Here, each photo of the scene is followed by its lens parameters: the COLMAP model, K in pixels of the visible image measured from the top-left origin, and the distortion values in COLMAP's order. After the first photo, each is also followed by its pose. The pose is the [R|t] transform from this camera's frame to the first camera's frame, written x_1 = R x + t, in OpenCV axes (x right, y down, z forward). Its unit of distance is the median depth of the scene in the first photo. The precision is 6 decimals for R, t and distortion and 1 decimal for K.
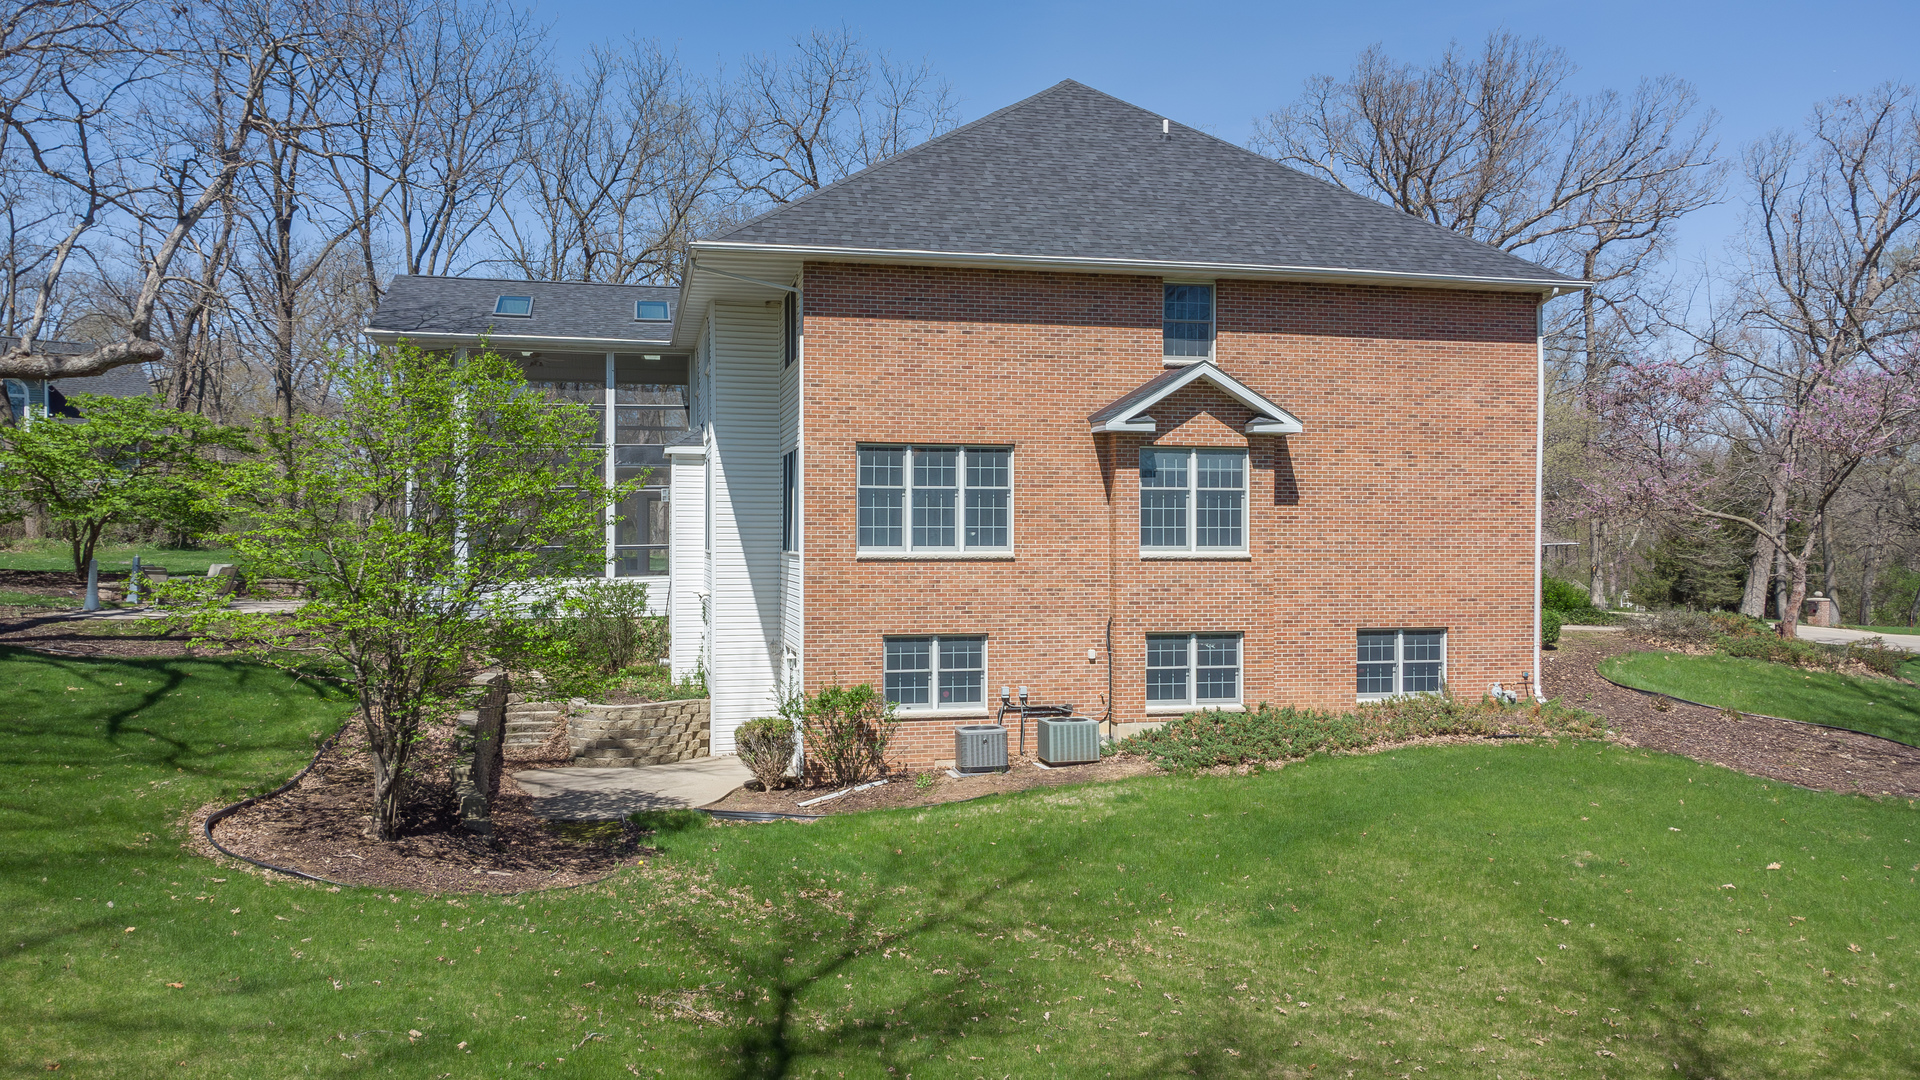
lens RADIAL K [[1449.6, 0, 960.0], [0, 1449.6, 540.0], [0, 0, 1]] dist [0.047787, -0.002276]
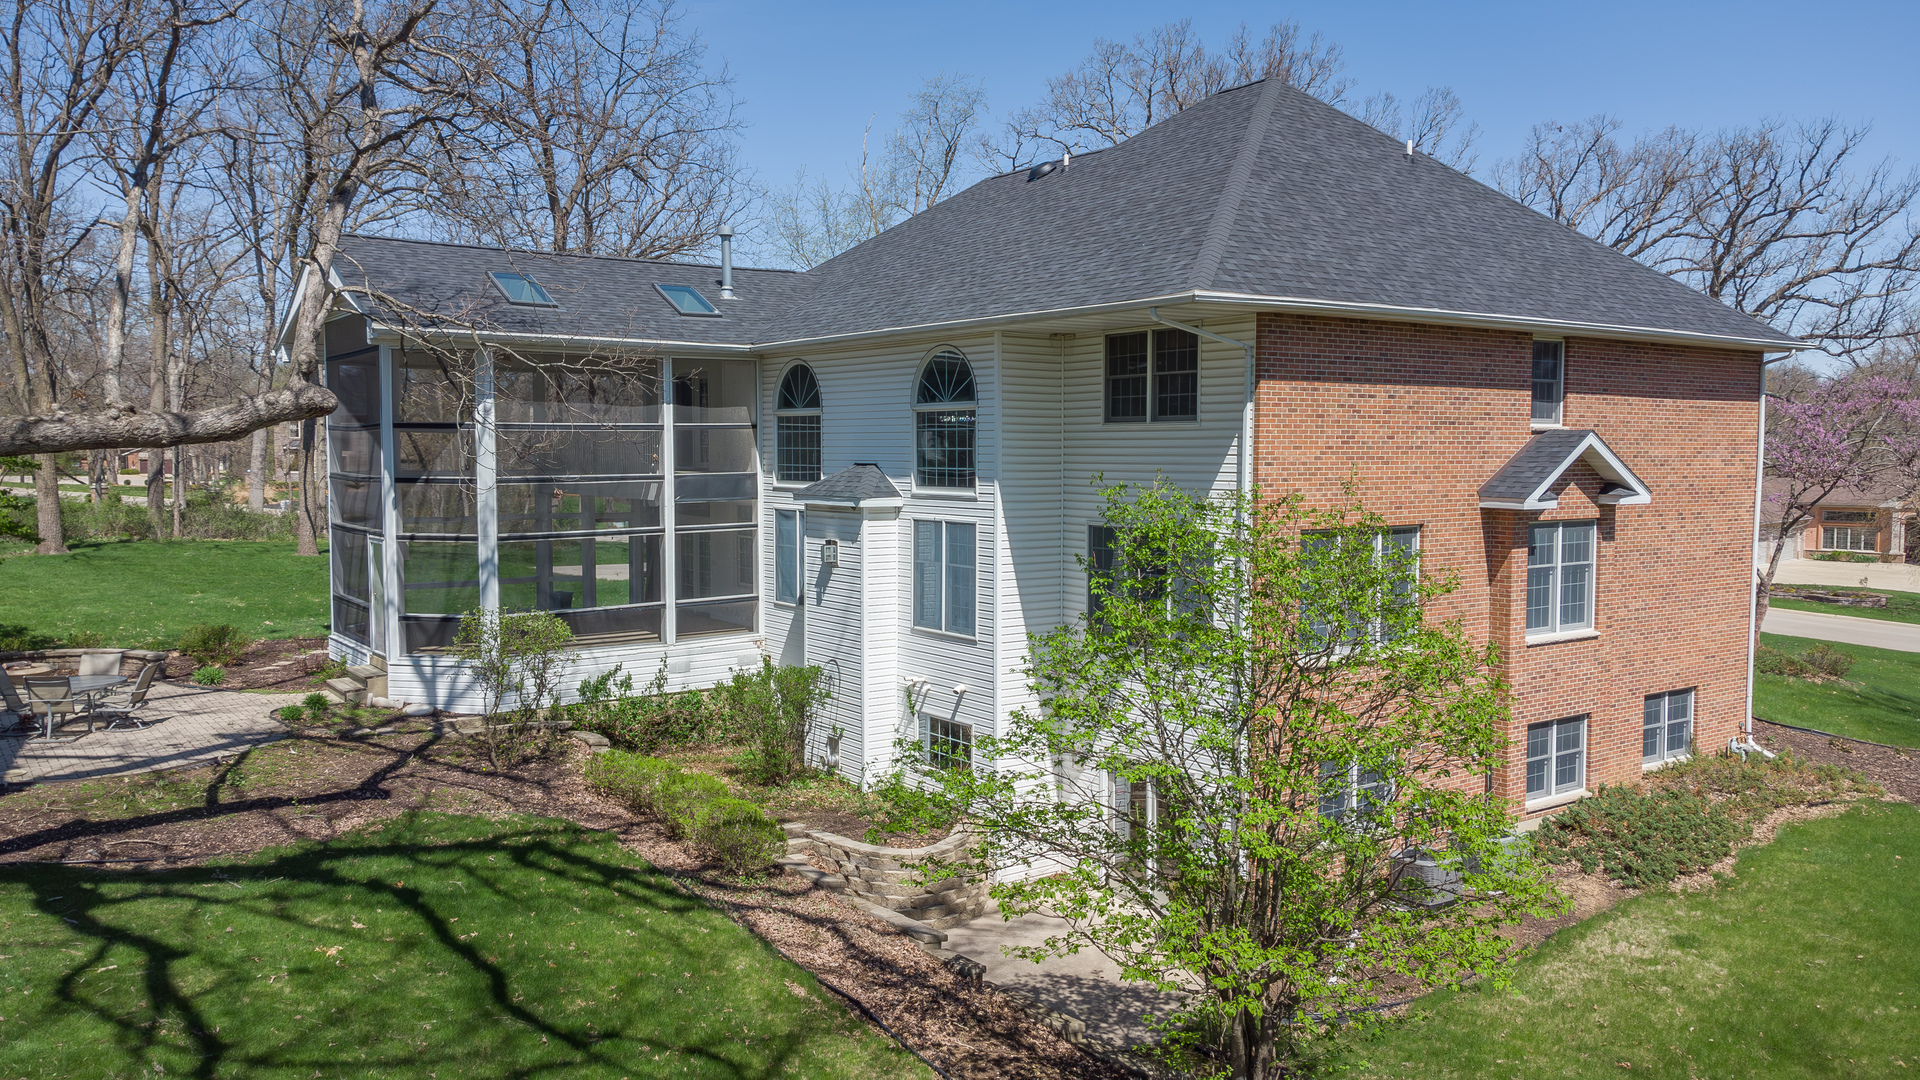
lens RADIAL K [[1436.3, 0, 960.0], [0, 1436.3, 540.0], [0, 0, 1]] dist [0.028875, 0.001305]
pose [[0.918074, -0.025603, 0.395582, -0.552495], [-0.000405, 0.997851, 0.065523, -0.111029], [-0.396409, -0.060315, 0.916090, 0.306309]]
